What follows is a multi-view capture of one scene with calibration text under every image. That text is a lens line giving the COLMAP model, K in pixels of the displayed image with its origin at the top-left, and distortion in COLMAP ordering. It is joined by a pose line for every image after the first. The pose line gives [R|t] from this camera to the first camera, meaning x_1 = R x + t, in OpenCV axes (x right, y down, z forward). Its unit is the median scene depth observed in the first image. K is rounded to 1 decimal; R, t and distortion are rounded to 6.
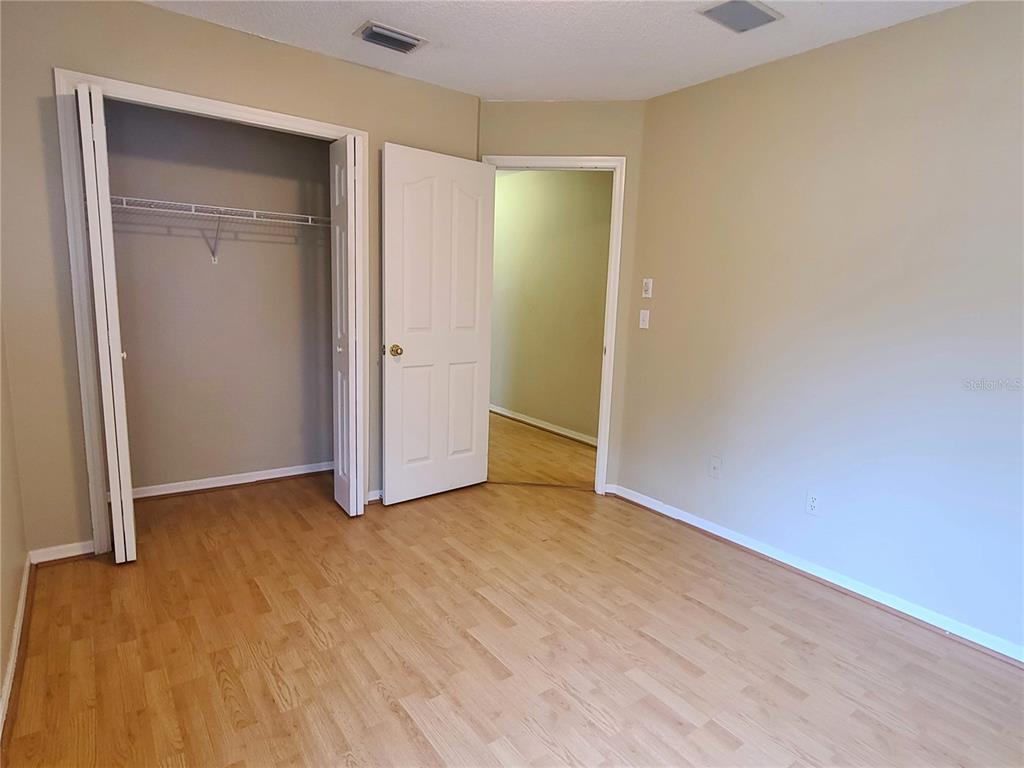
lens RADIAL K [[585.2, 0, 512.0], [0, 585.2, 384.0], [0, 0, 1]] dist [-0.026474, -0.000572]
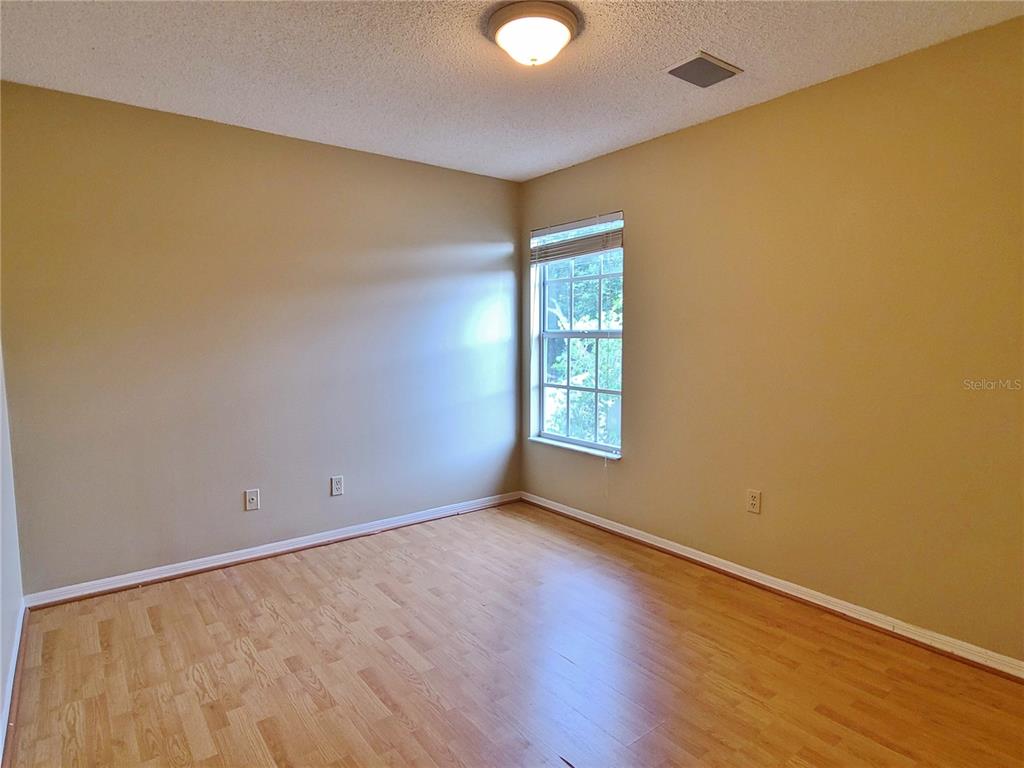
lens RADIAL K [[585.2, 0, 512.0], [0, 585.2, 384.0], [0, 0, 1]] dist [-0.026474, -0.000572]
pose [[-0.998693, -0.035264, -0.036996, 0.101257], [-0.043085, 0.970249, 0.238245, -0.309517], [0.027494, 0.239528, -0.970500, 1.947805]]
